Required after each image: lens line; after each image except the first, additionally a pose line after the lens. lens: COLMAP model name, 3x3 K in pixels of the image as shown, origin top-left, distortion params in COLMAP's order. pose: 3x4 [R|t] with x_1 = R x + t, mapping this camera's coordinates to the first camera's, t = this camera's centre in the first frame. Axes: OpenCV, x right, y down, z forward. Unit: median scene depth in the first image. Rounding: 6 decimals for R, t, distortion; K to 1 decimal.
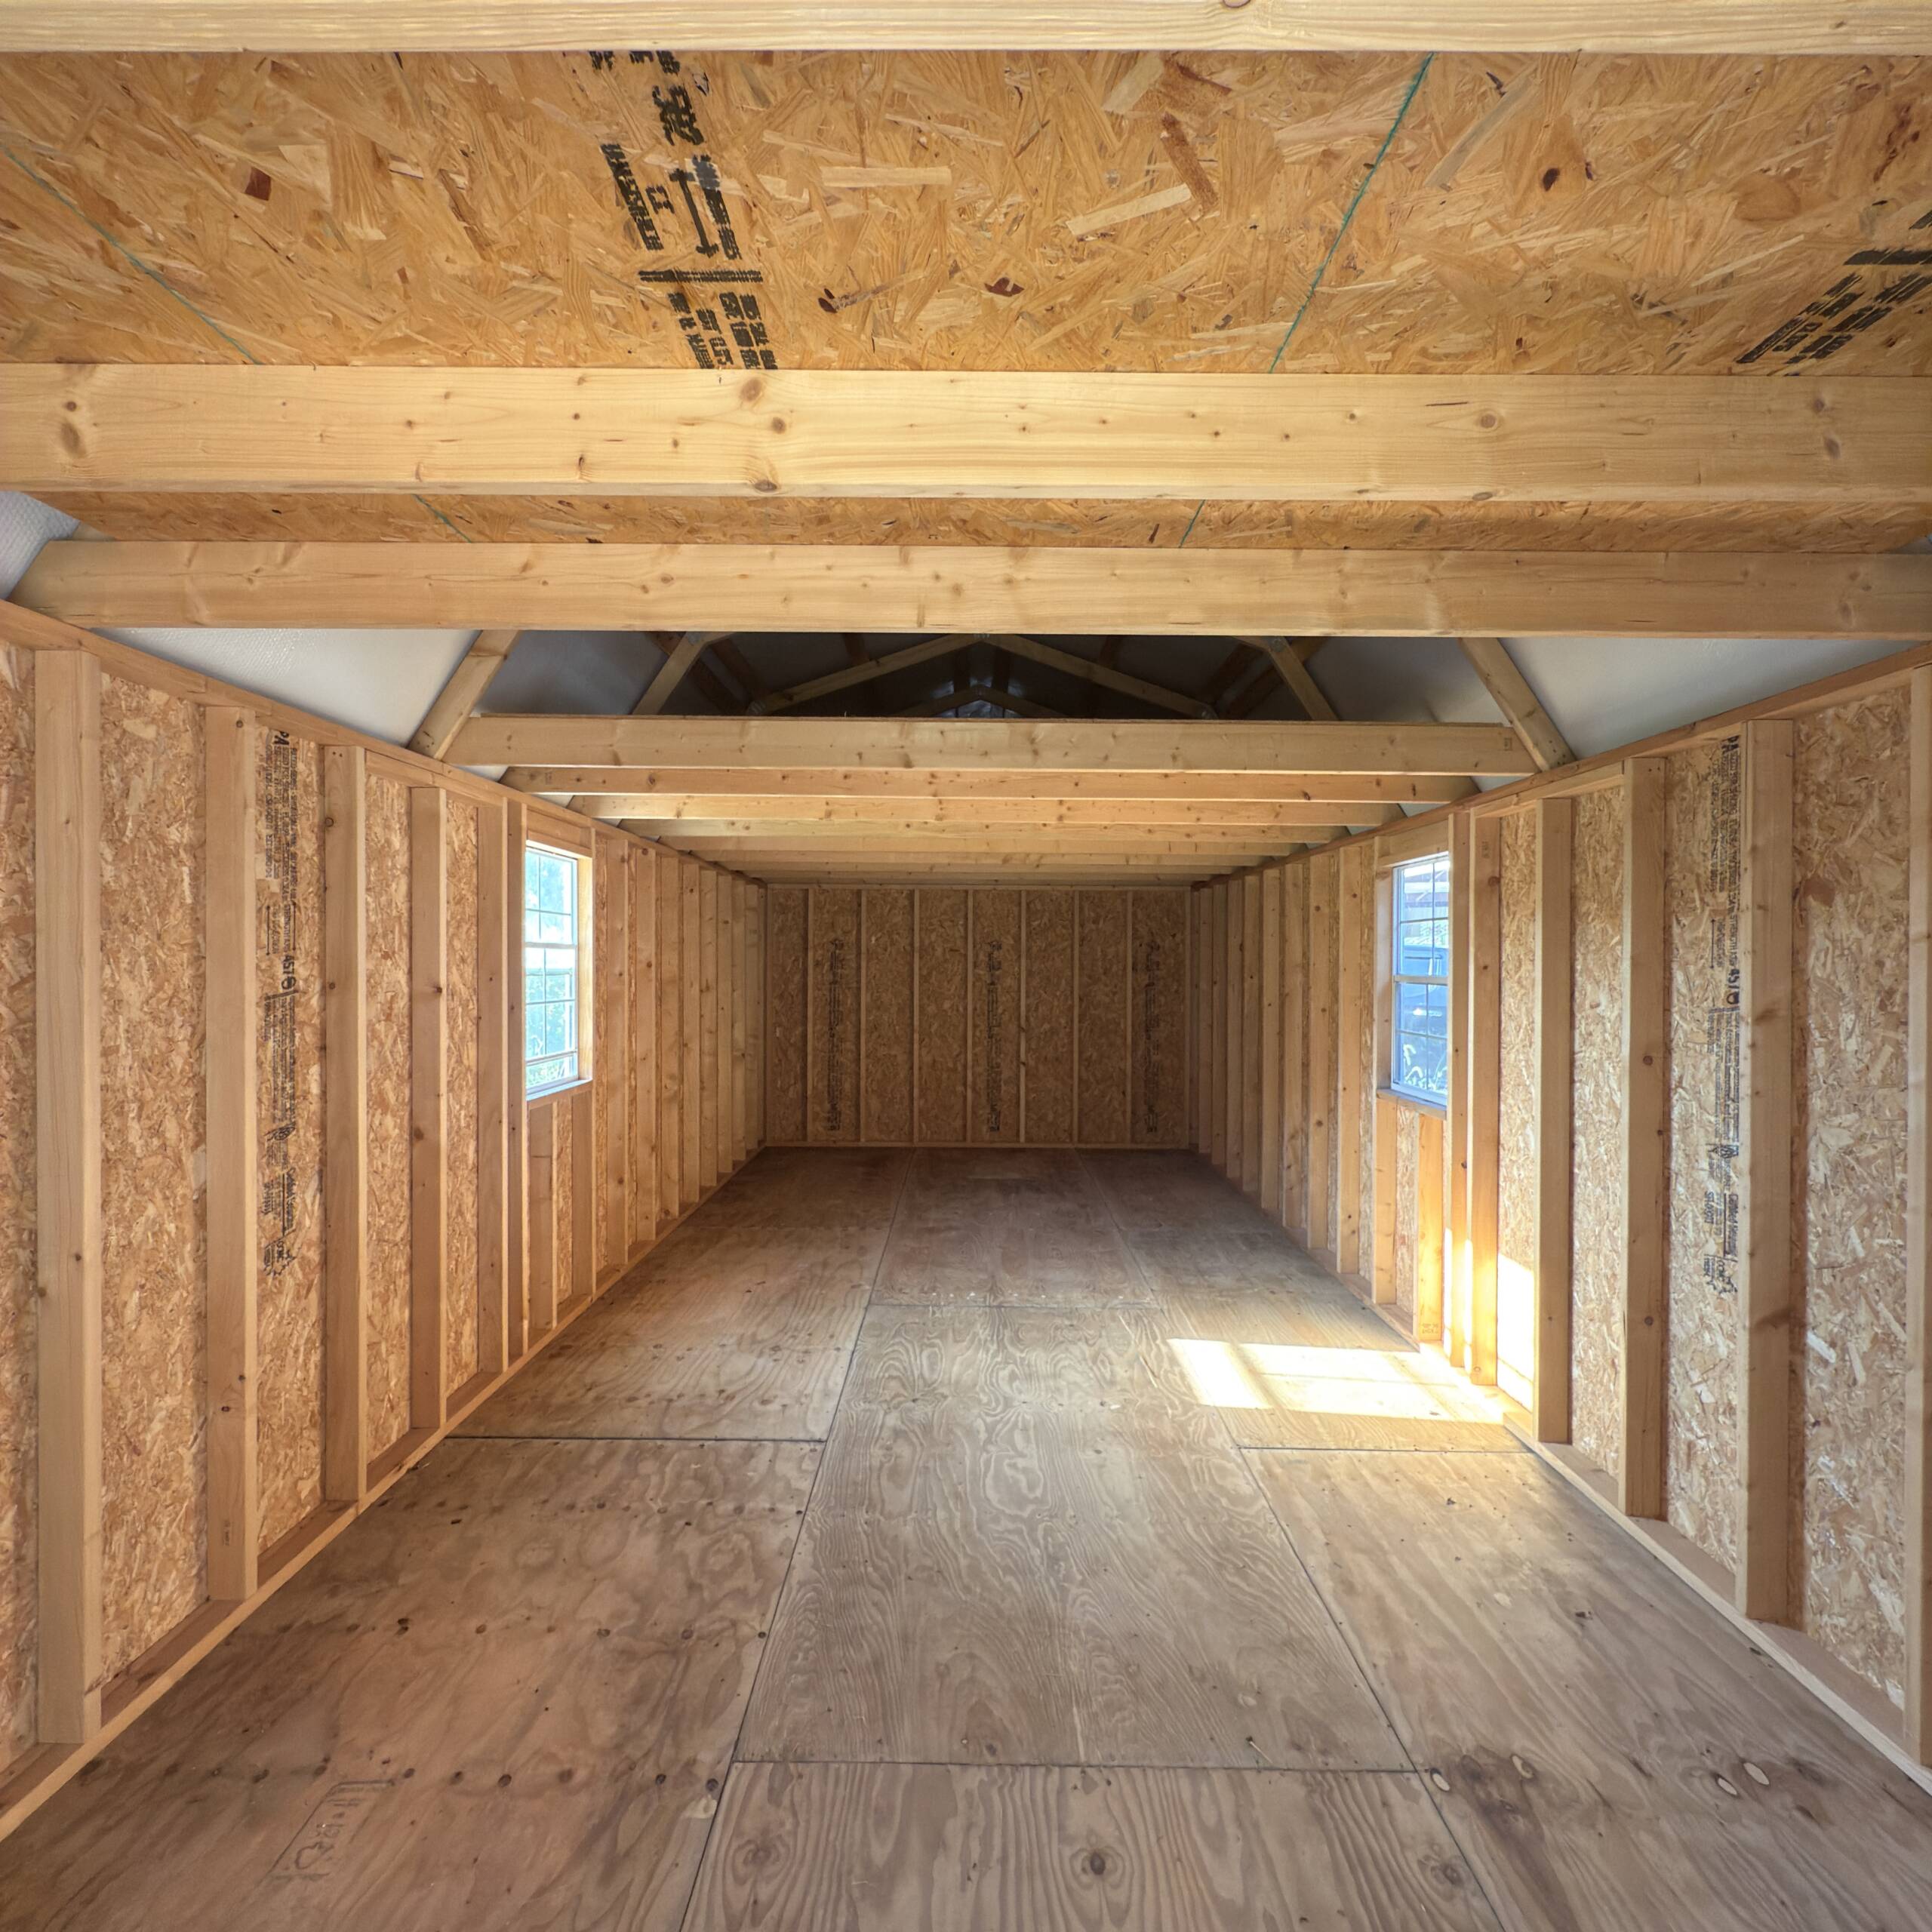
lens RADIAL K [[1027.2, 0, 966.0], [0, 1027.2, 966.0], [0, 0, 1]] dist [-0.001265, -0.000441]
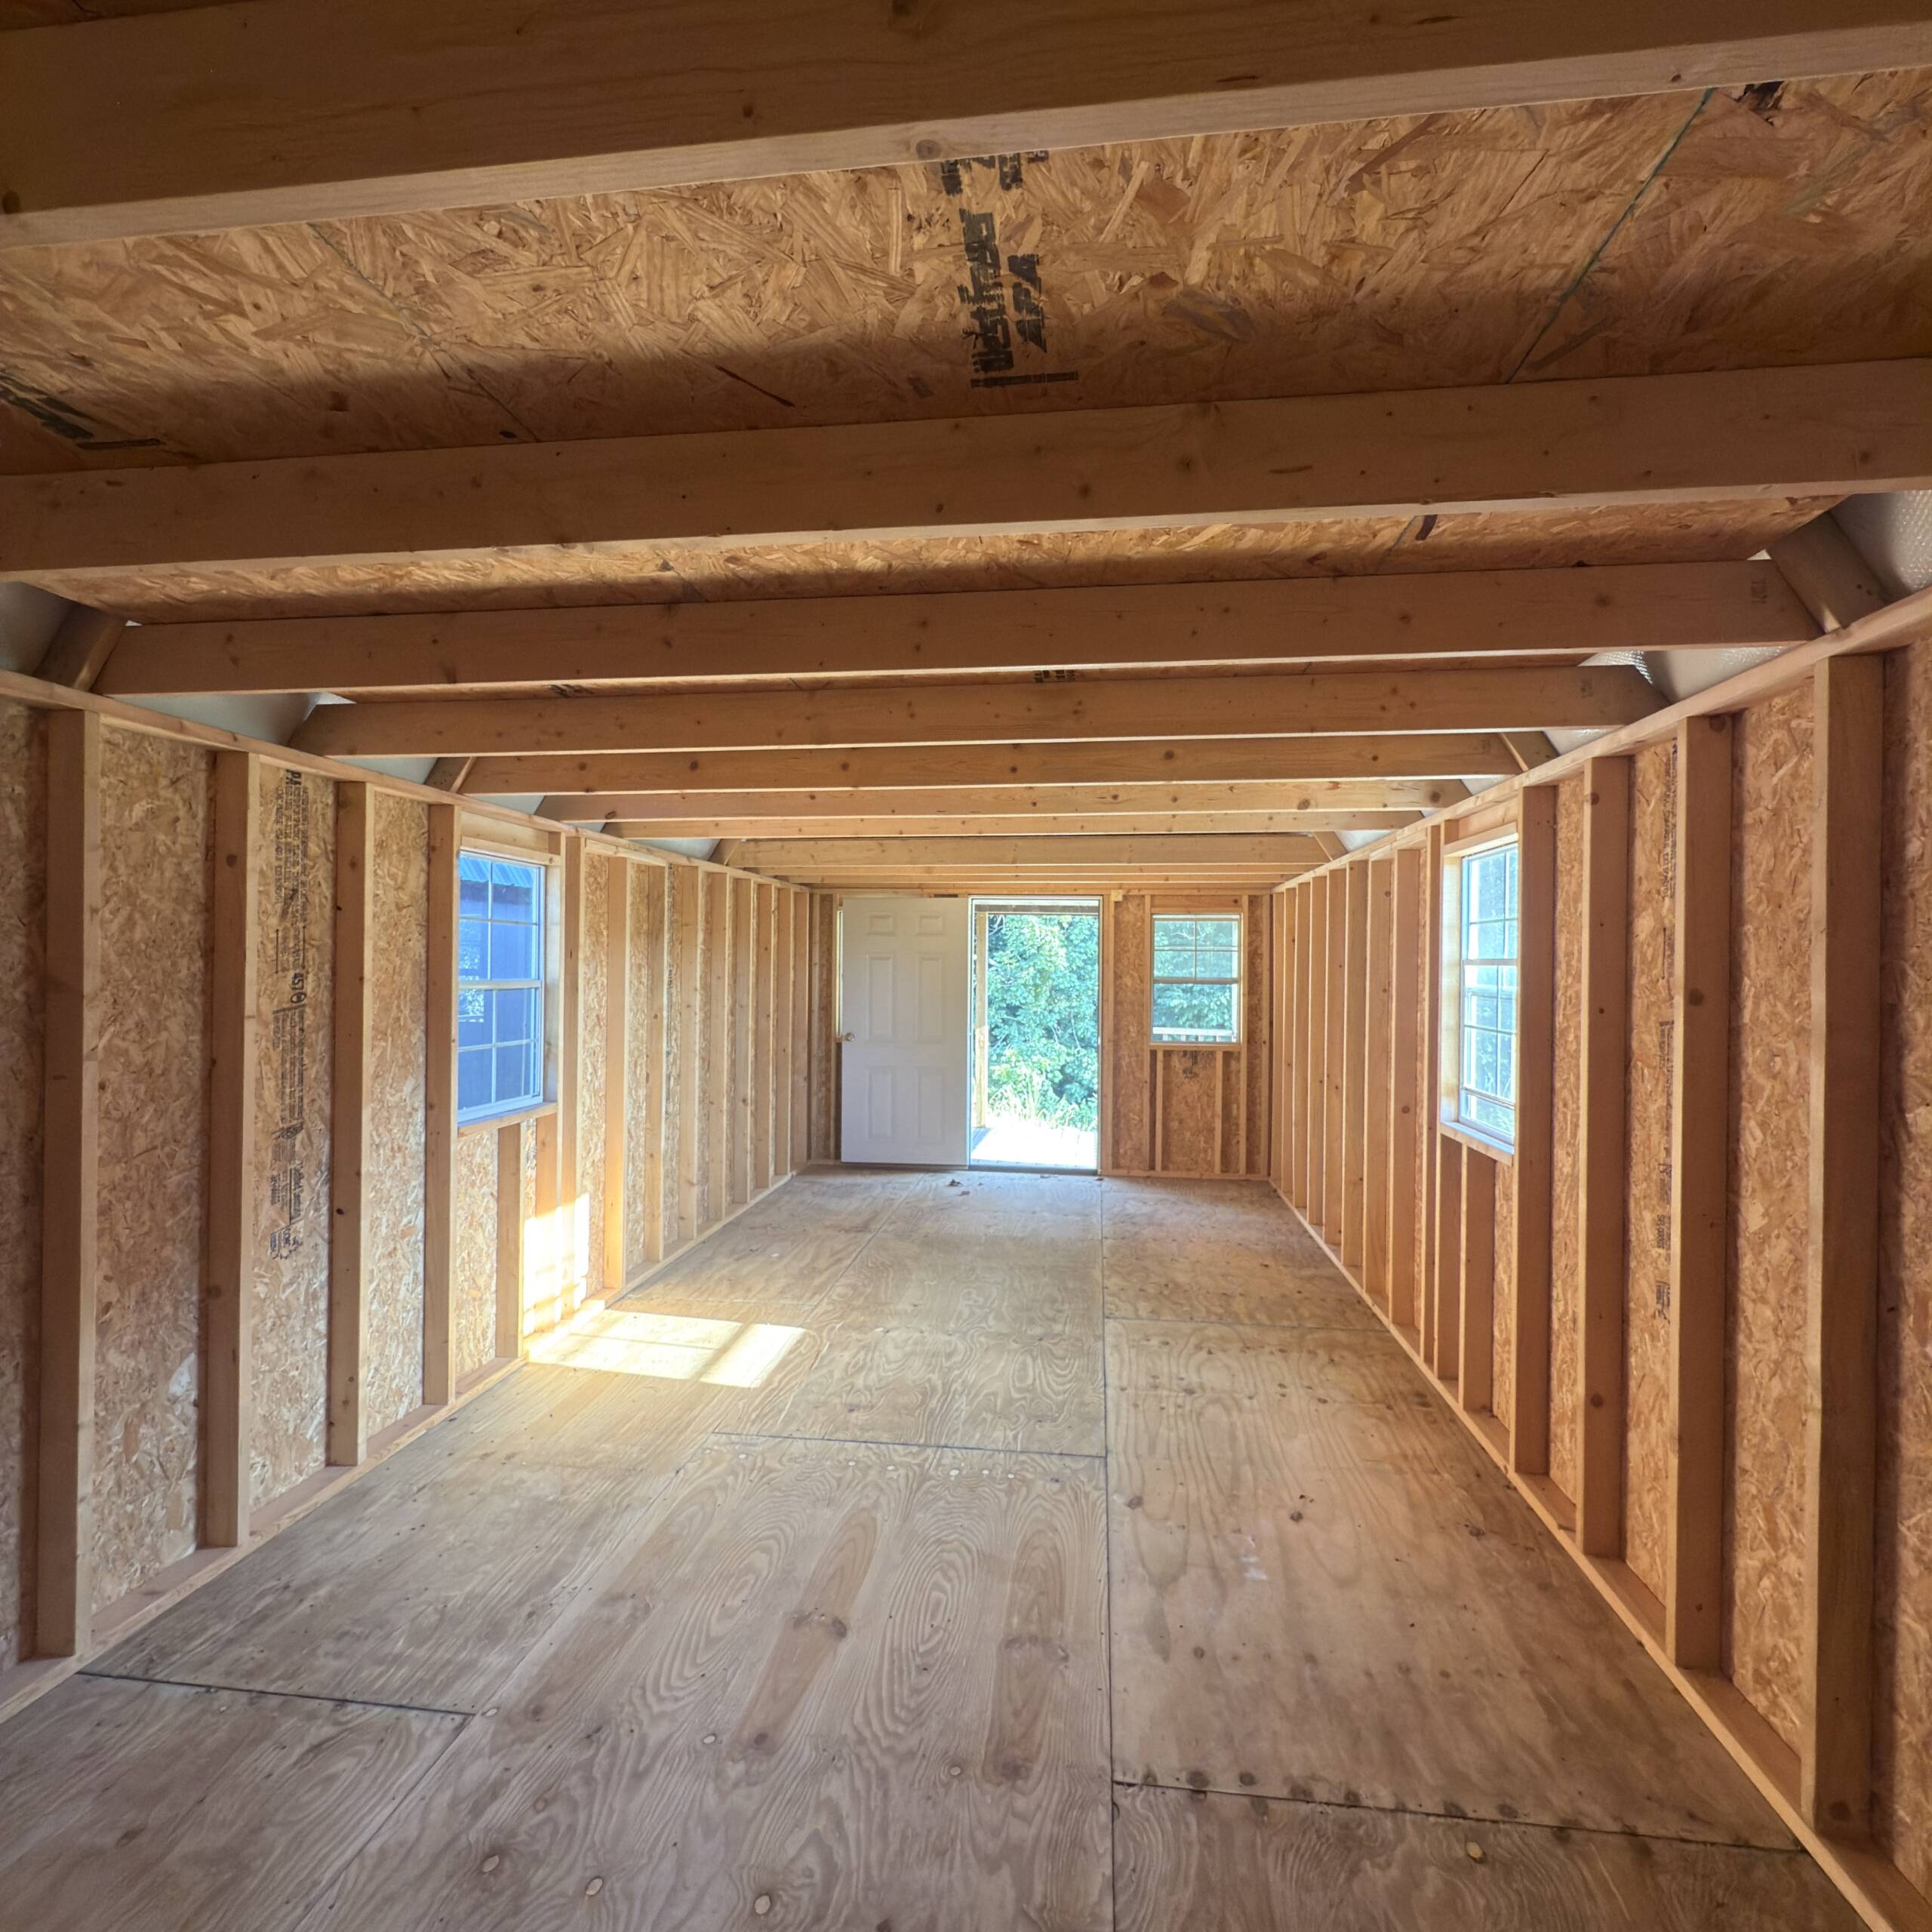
lens RADIAL K [[1027.2, 0, 966.0], [0, 1027.2, 966.0], [0, 0, 1]] dist [-0.001265, -0.000441]
pose [[-0.992347, -0.014883, 0.122582, -0.103141], [-0.014137, 0.999876, 0.006952, -0.019331], [-0.122670, 0.005166, -0.992434, 2.178392]]
